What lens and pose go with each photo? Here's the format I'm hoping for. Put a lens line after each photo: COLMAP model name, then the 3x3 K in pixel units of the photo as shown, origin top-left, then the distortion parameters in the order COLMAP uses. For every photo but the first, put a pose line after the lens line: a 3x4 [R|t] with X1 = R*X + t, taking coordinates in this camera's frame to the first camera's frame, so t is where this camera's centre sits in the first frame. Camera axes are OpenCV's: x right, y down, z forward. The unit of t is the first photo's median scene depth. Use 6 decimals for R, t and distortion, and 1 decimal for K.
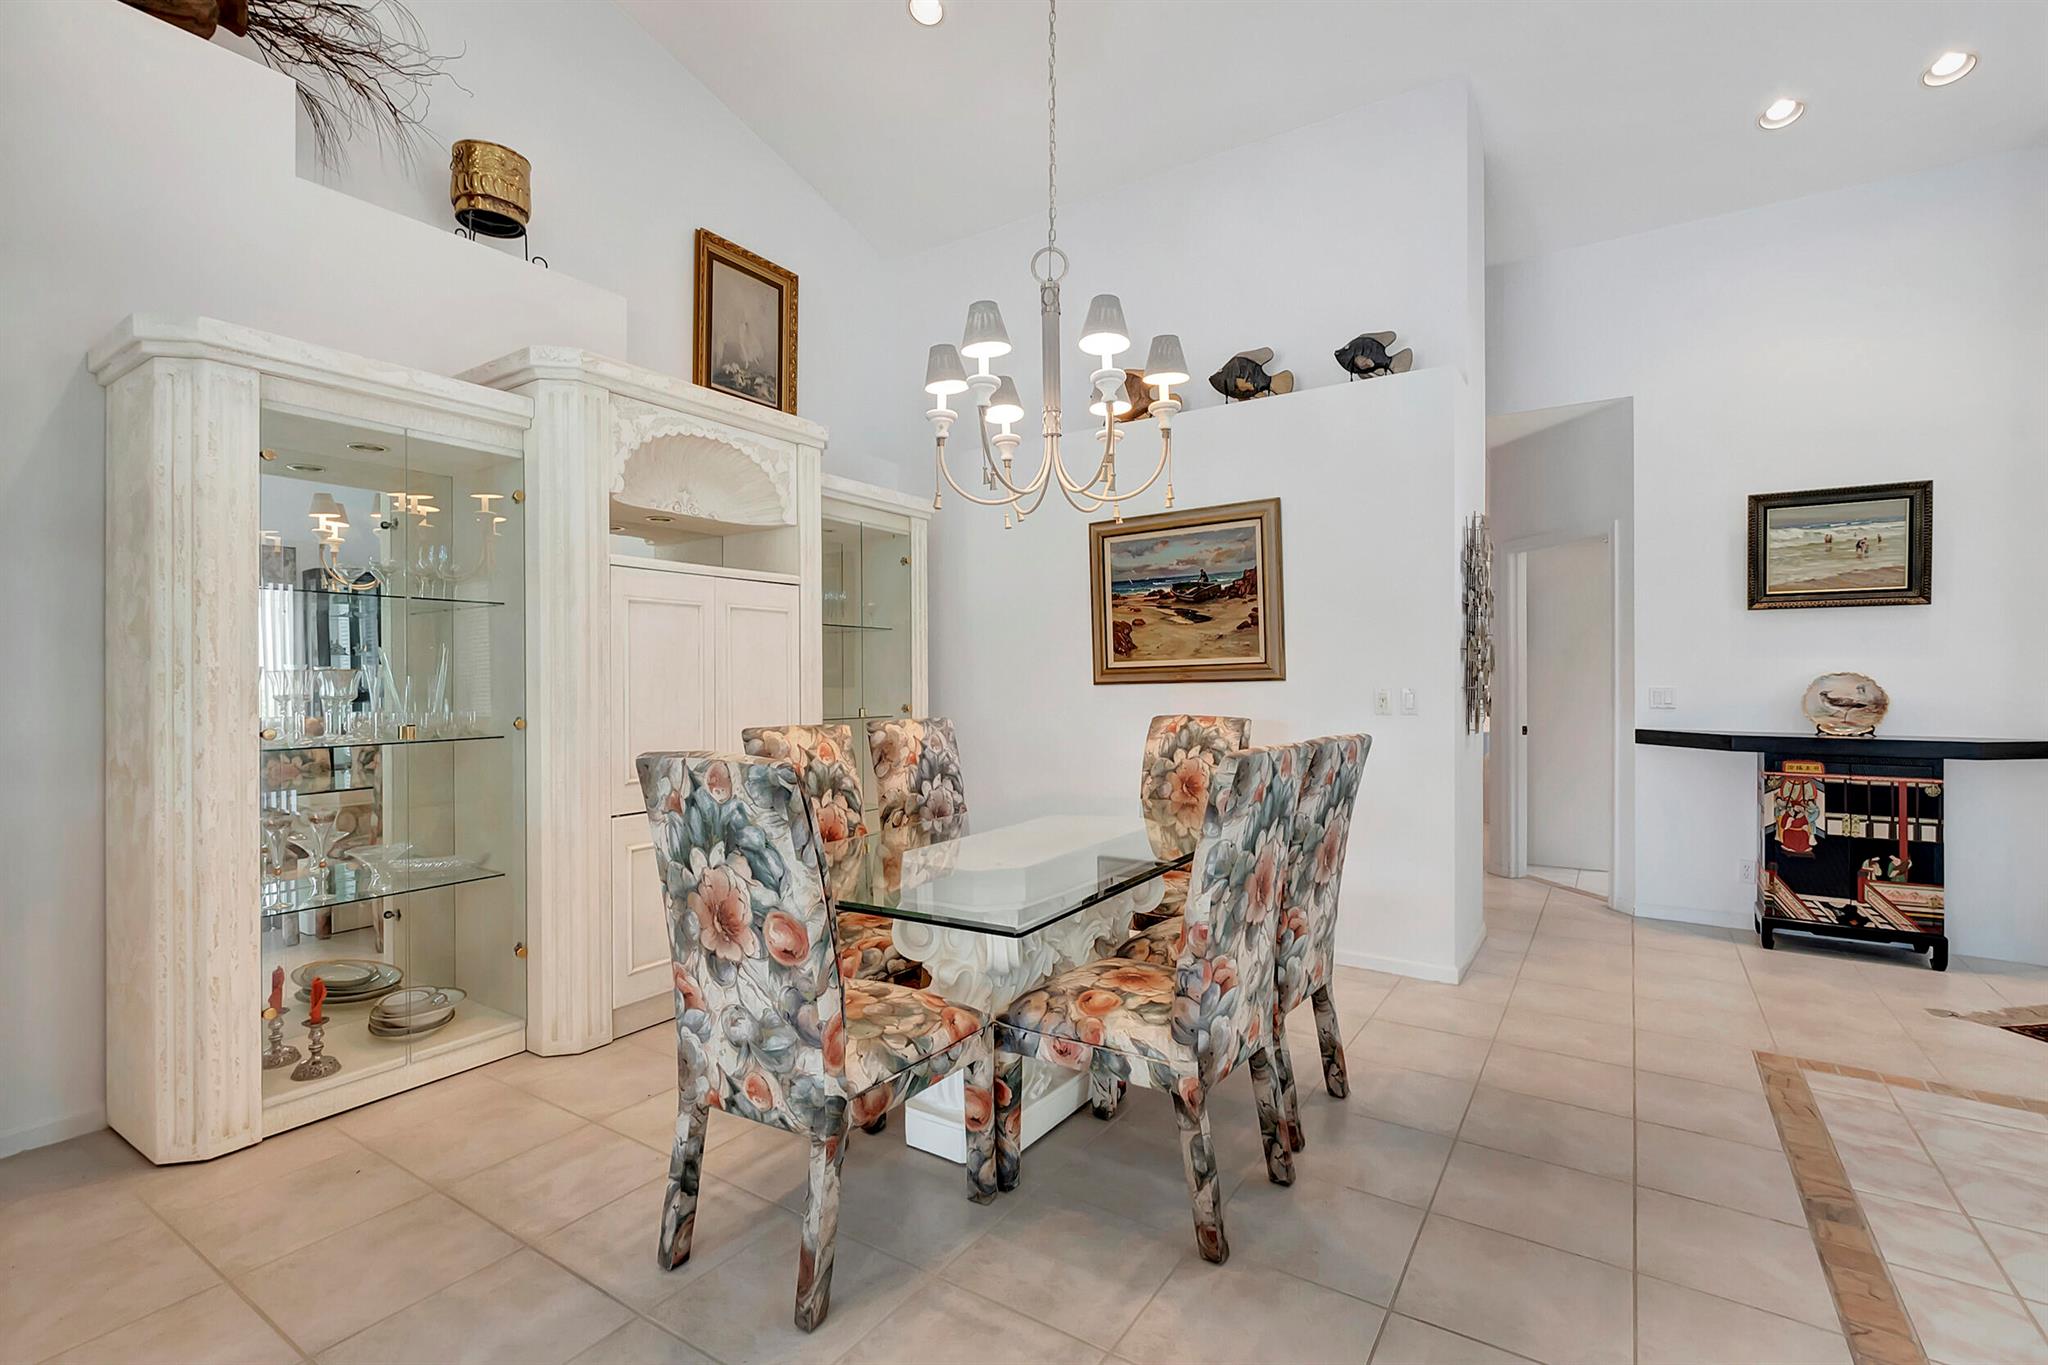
lens RADIAL K [[928.8, 0, 1024.4], [0, 928.8, 671.1], [0, 0, 1]] dist [0.000252, -0.000314]
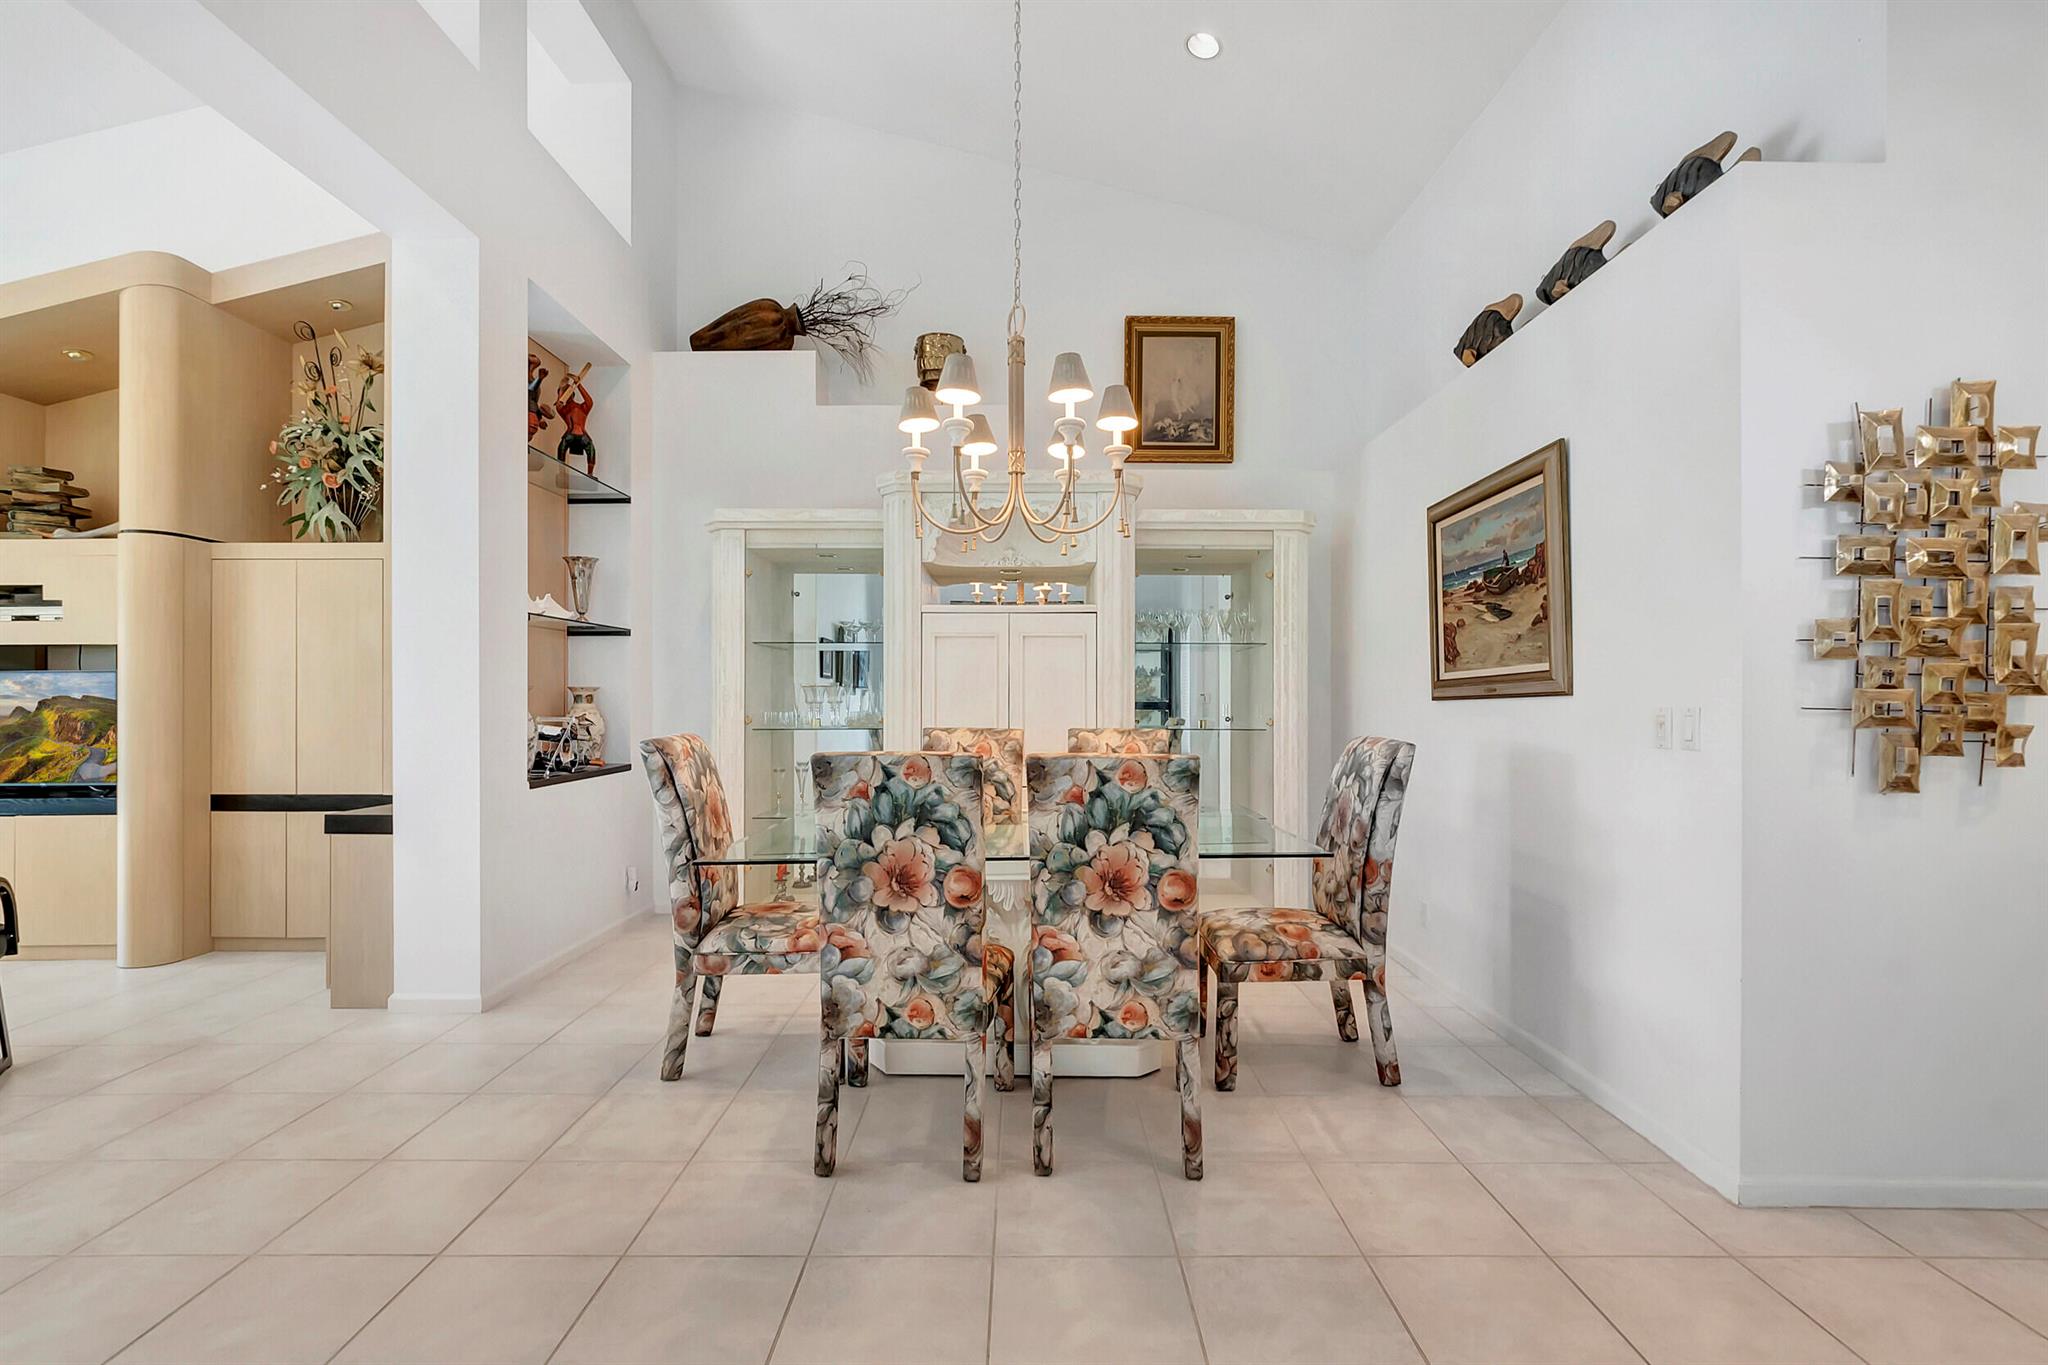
lens RADIAL K [[925.3, 0, 1024.0], [0, 925.3, 682.5], [0, 0, 1]] dist [0.000629, 0.000136]
pose [[0.549745, -0.009366, -0.835280, 0.601453], [0.004160, 0.999955, -0.008475, 0.004554], [0.835322, 0.001184, 0.549760, 0.247721]]
